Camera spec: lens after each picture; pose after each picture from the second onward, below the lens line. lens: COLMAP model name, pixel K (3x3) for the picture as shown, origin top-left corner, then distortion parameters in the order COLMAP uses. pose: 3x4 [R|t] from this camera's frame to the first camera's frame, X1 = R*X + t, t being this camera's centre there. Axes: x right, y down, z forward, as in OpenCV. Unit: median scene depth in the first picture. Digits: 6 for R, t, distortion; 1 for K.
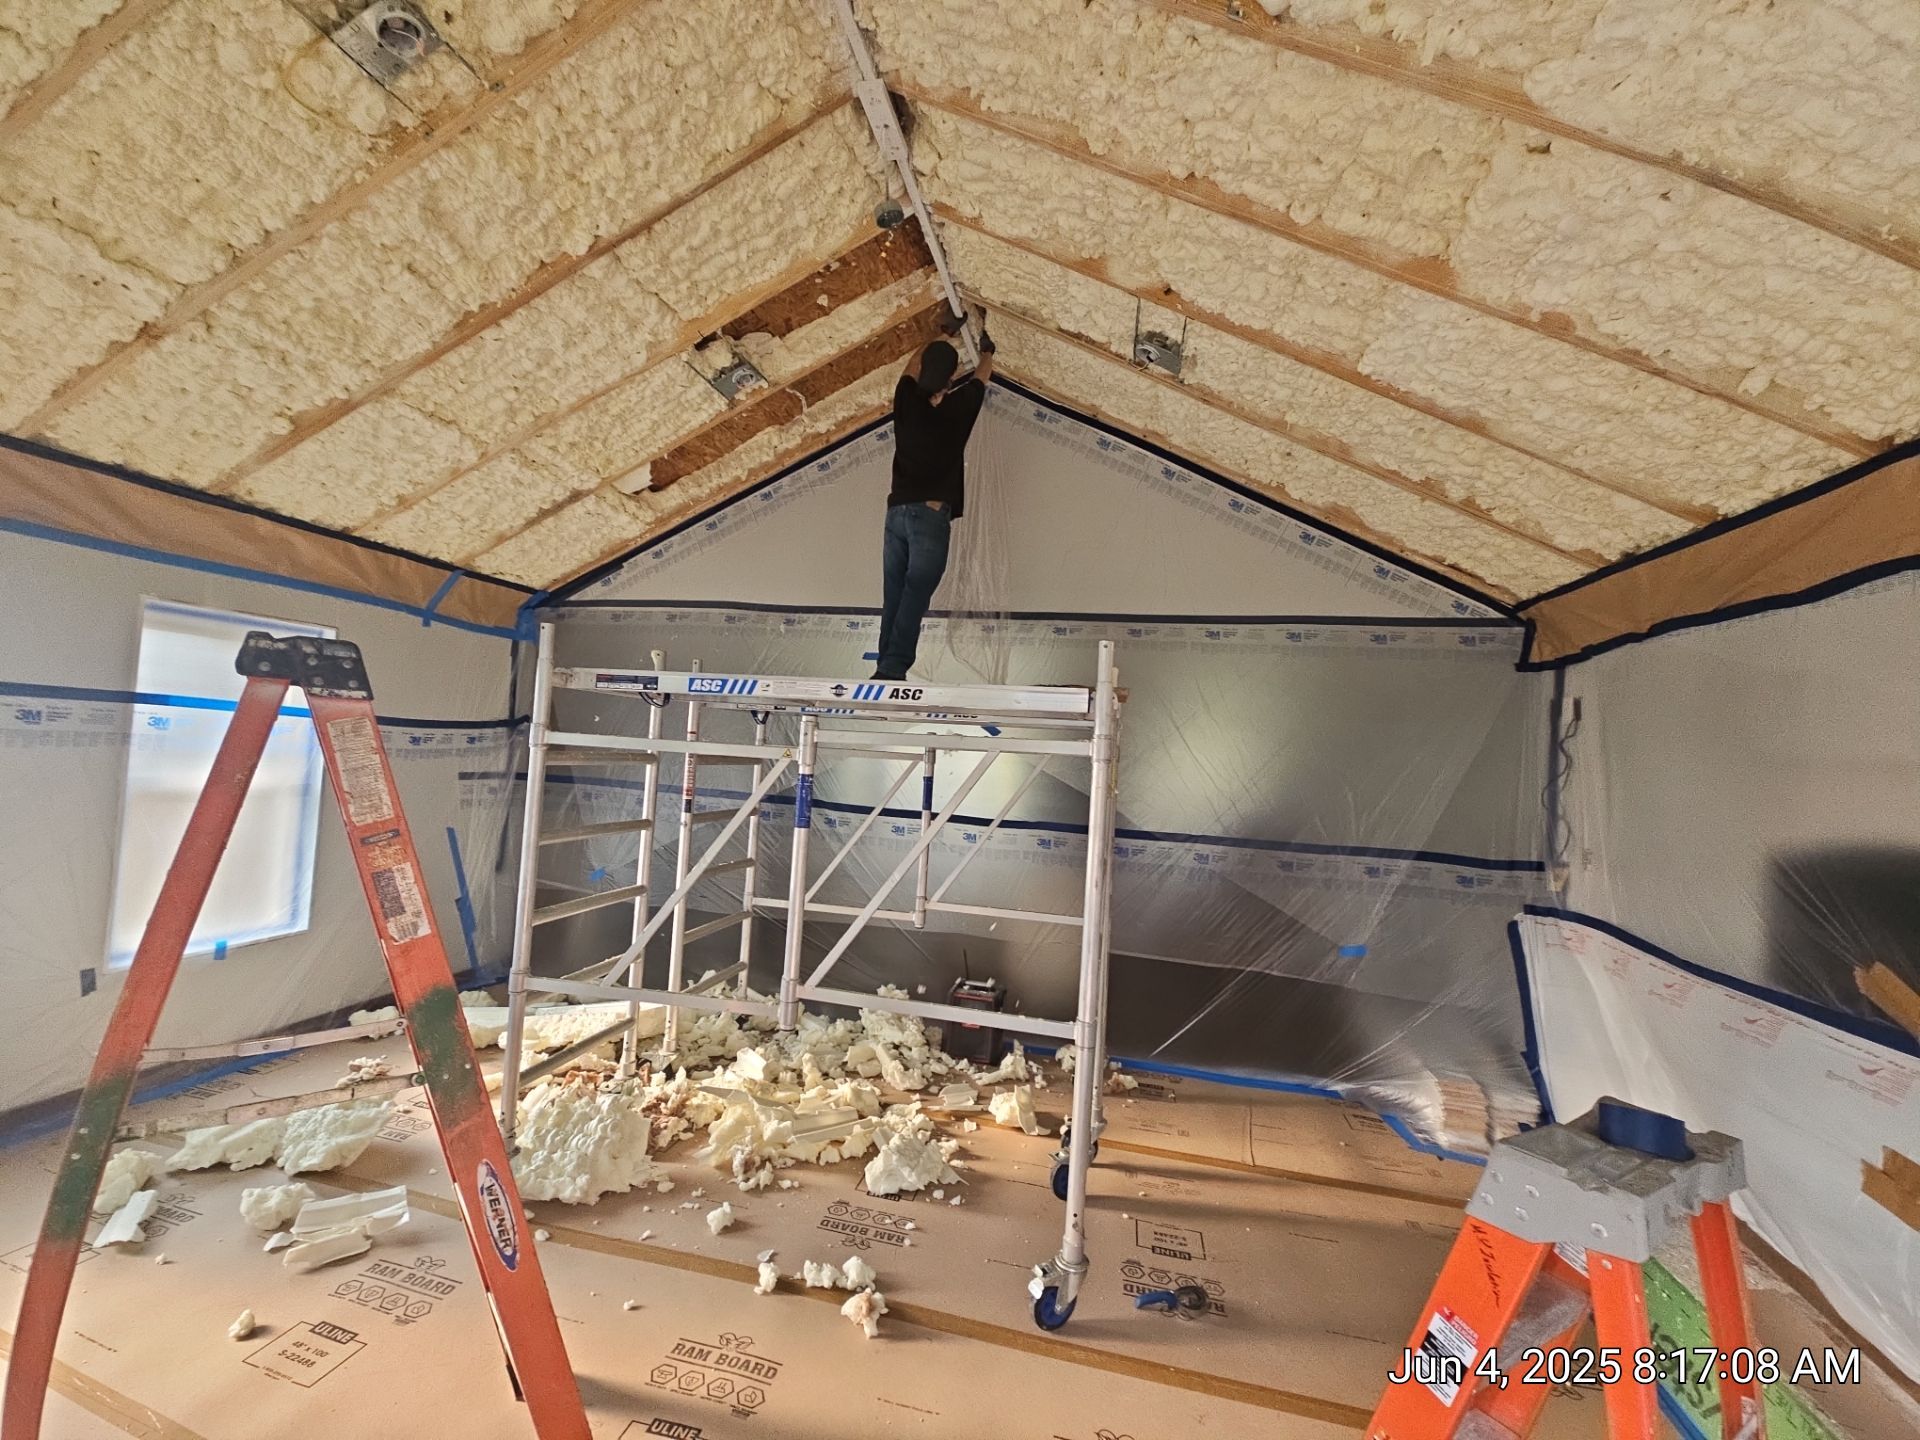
lens RADIAL K [[792.4, 0, 955.7], [0, 792.4, 732.6], [0, 0, 1]] dist [-0.000040, -0.004528]
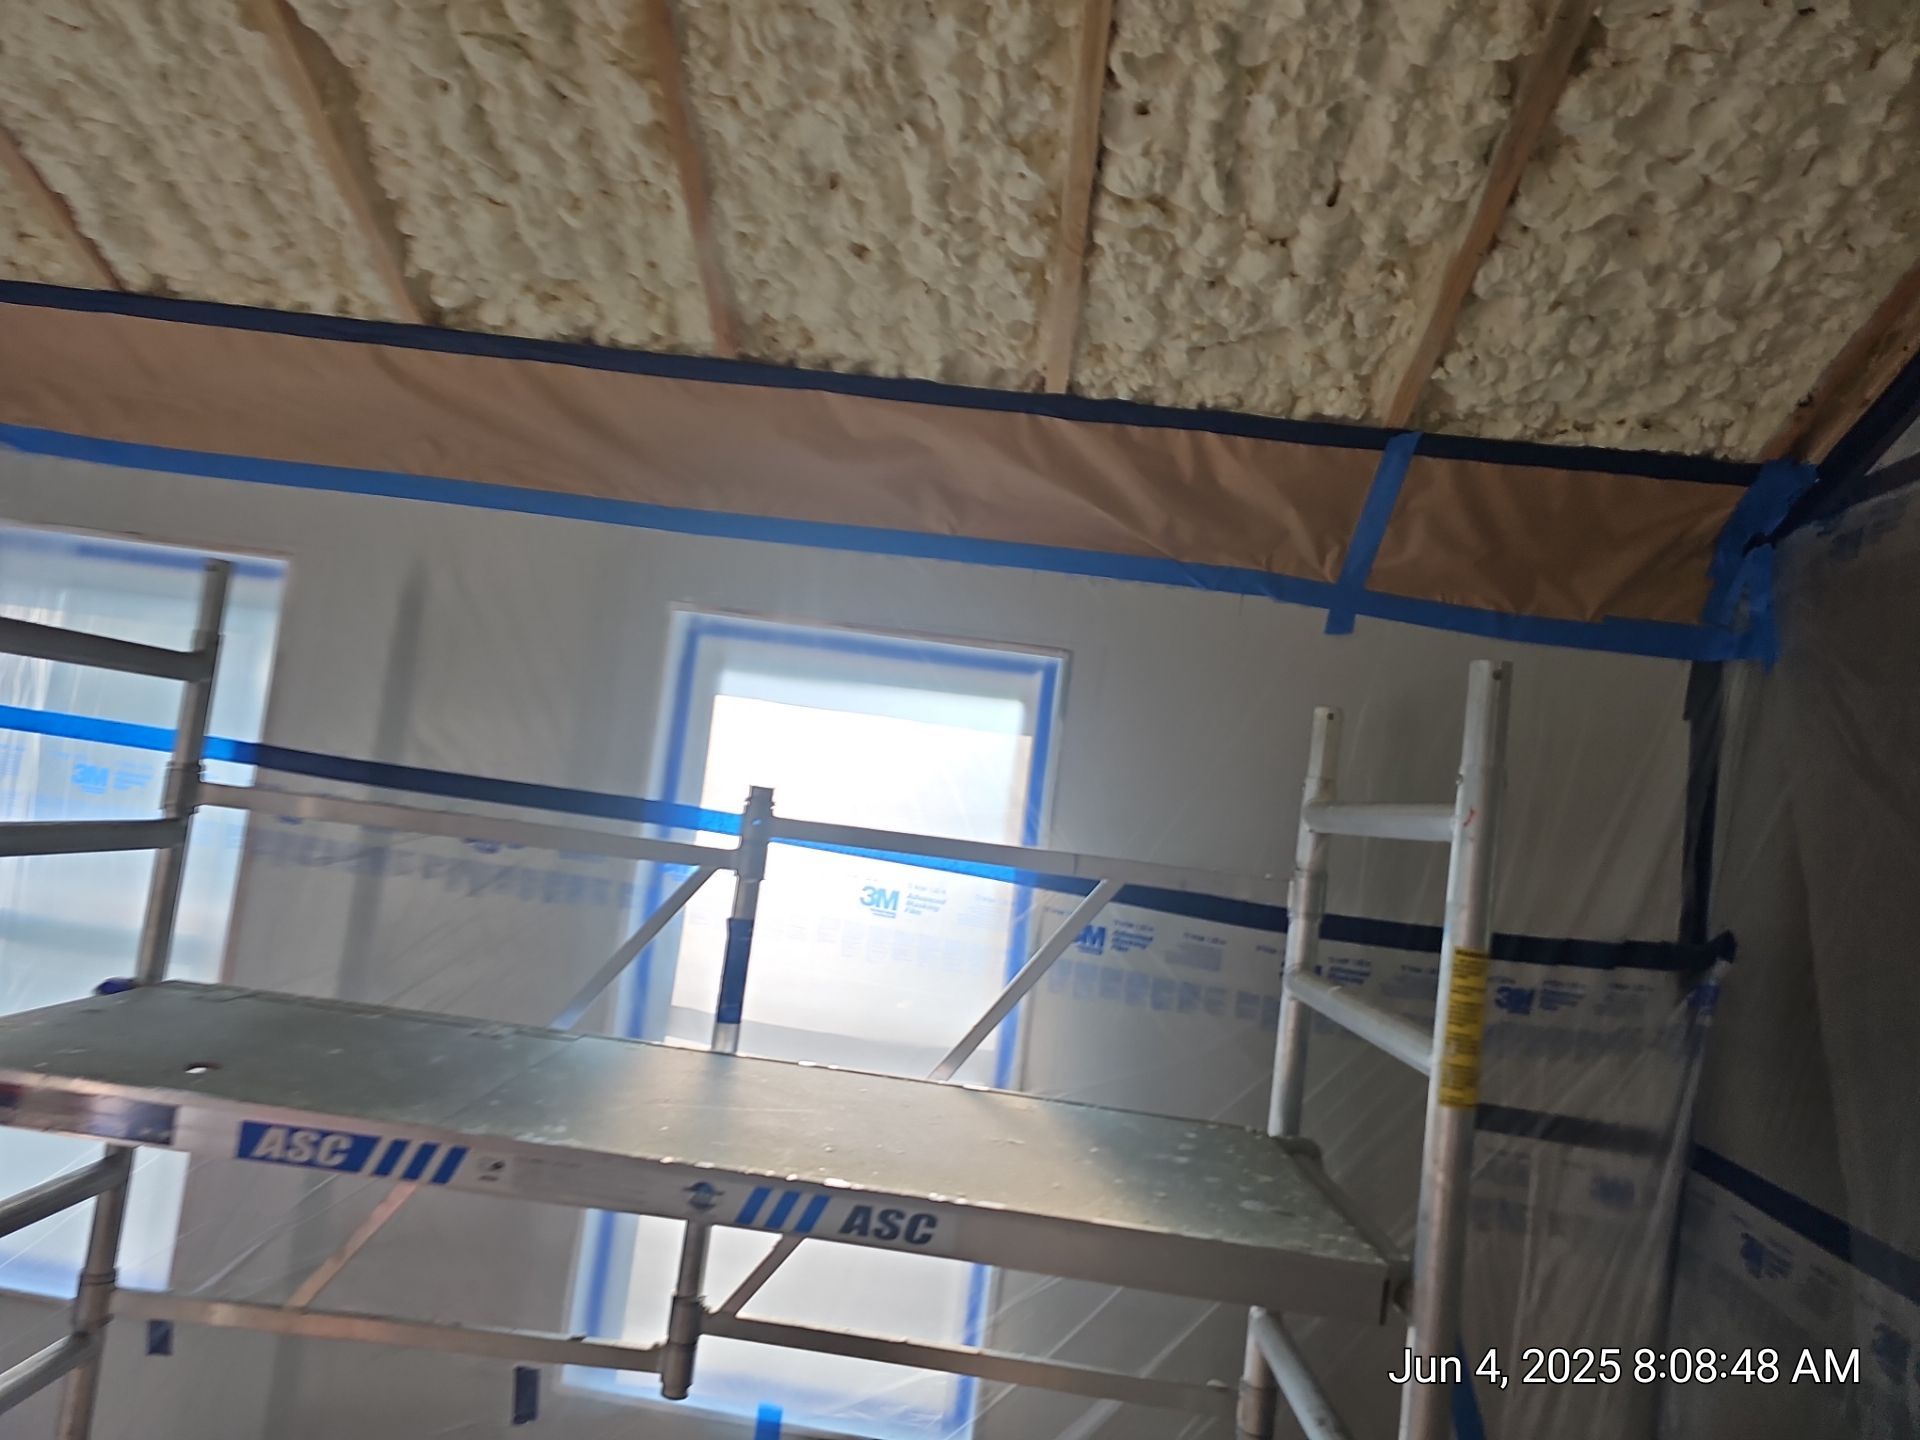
lens RADIAL K [[1281.0, 0, 959.4], [0, 1281.0, 720.1], [0, 0, 1]] dist [-0.000994, 0.003541]
pose [[0.147240, -0.113940, -0.982516, -0.240644], [-0.094406, 0.987189, -0.128629, -0.019865], [0.984585, 0.111695, 0.134597, 1.108642]]
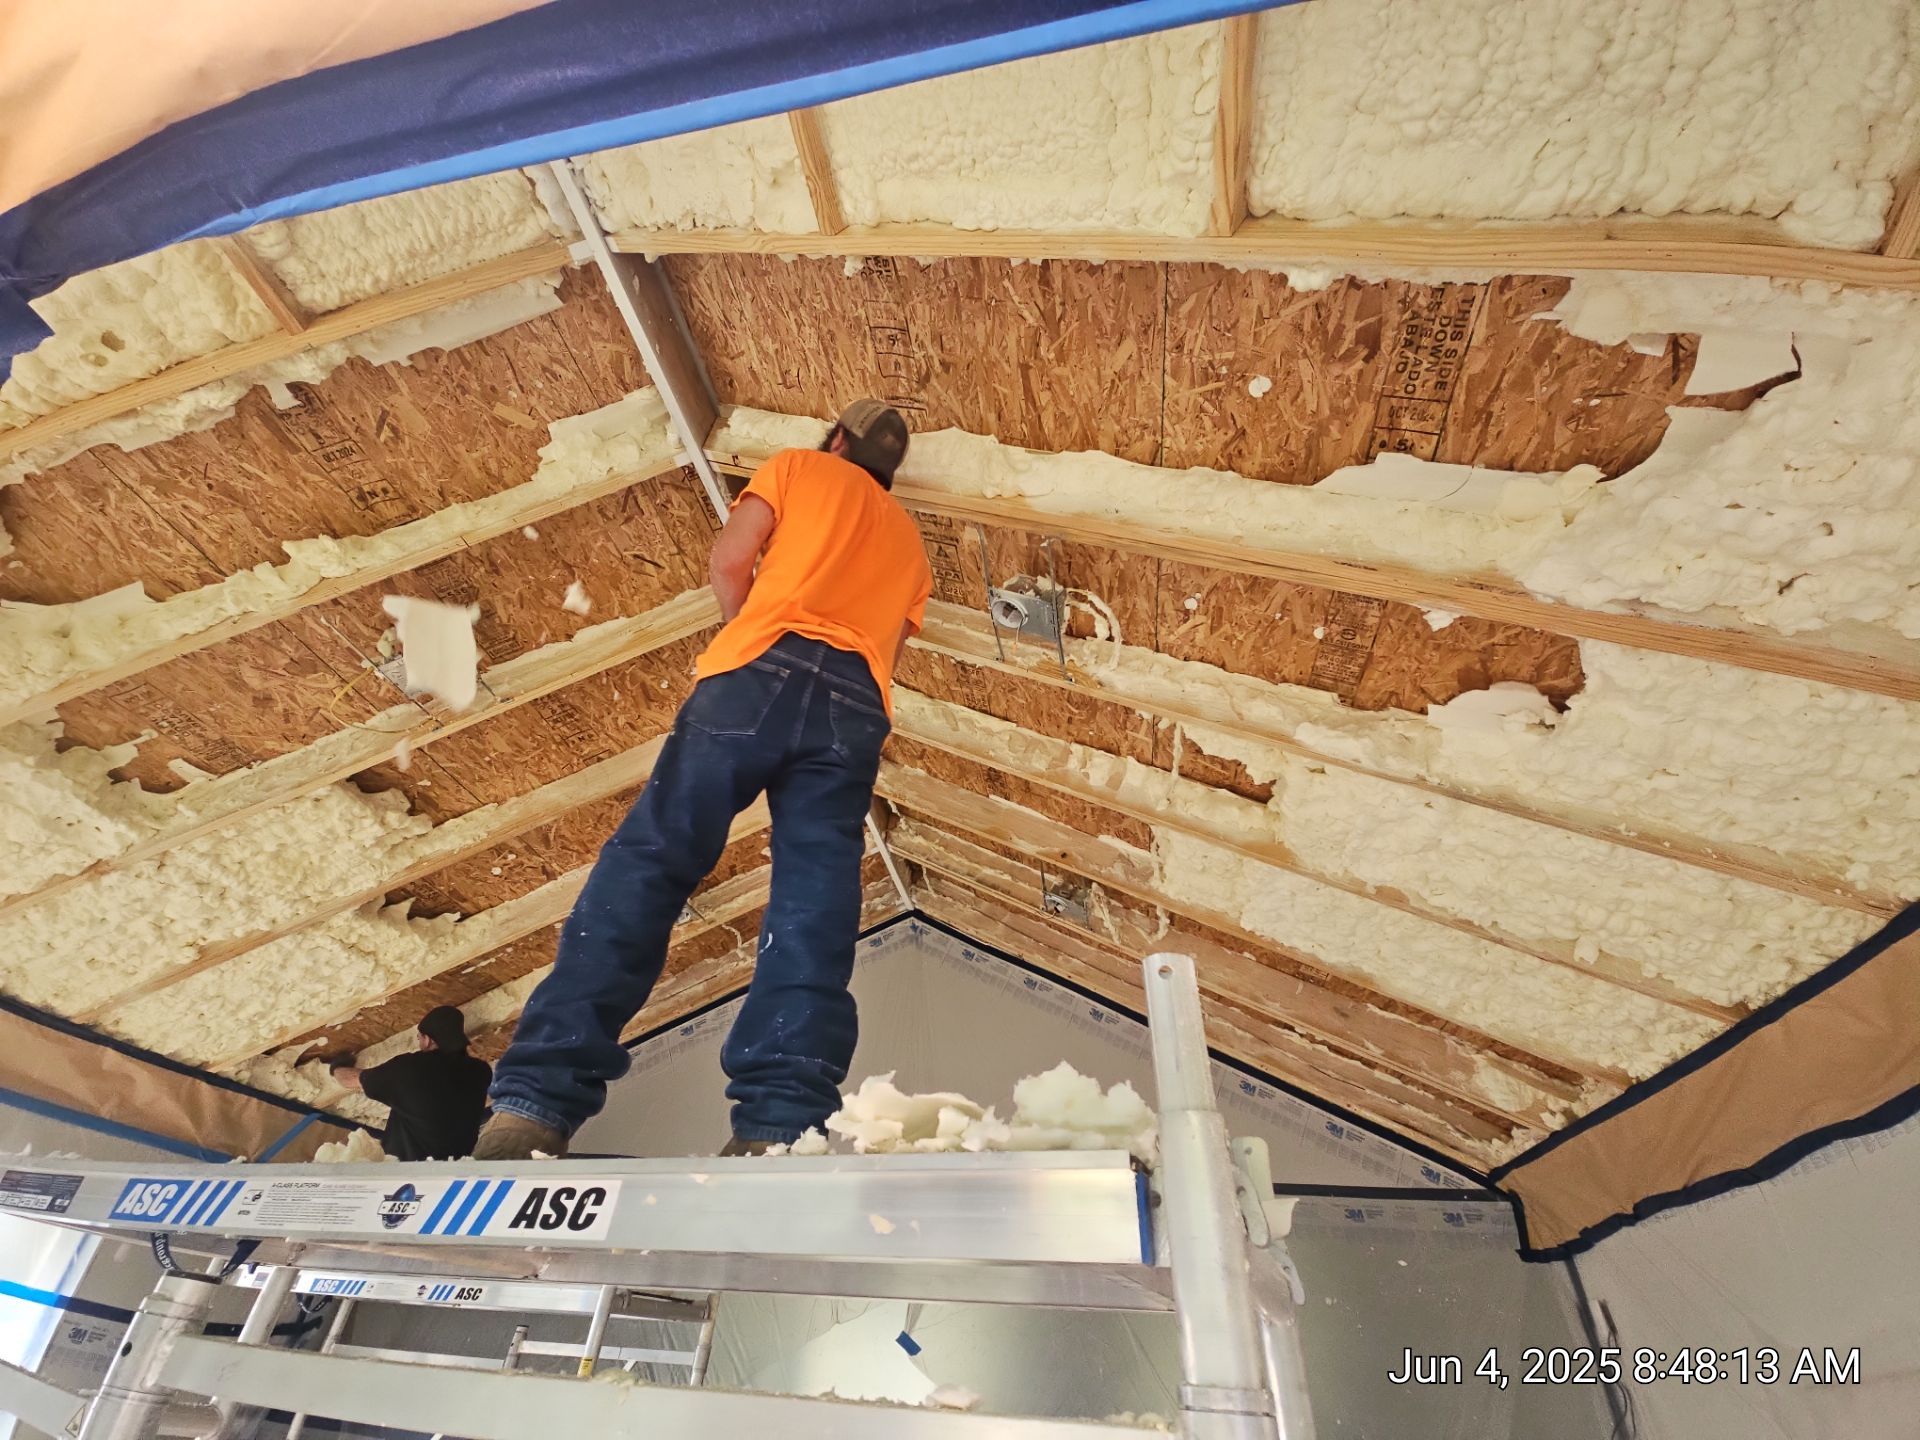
lens RADIAL K [[792.4, 0, 953.3], [0, 792.4, 704.1], [0, 0, 1]] dist [-0.000040, -0.004528]
pose [[0.999110, 0.027877, 0.031650, 0.066953], [-0.002195, 0.783771, -0.621046, -0.023346], [-0.042119, 0.620424, 0.783135, -0.010899]]
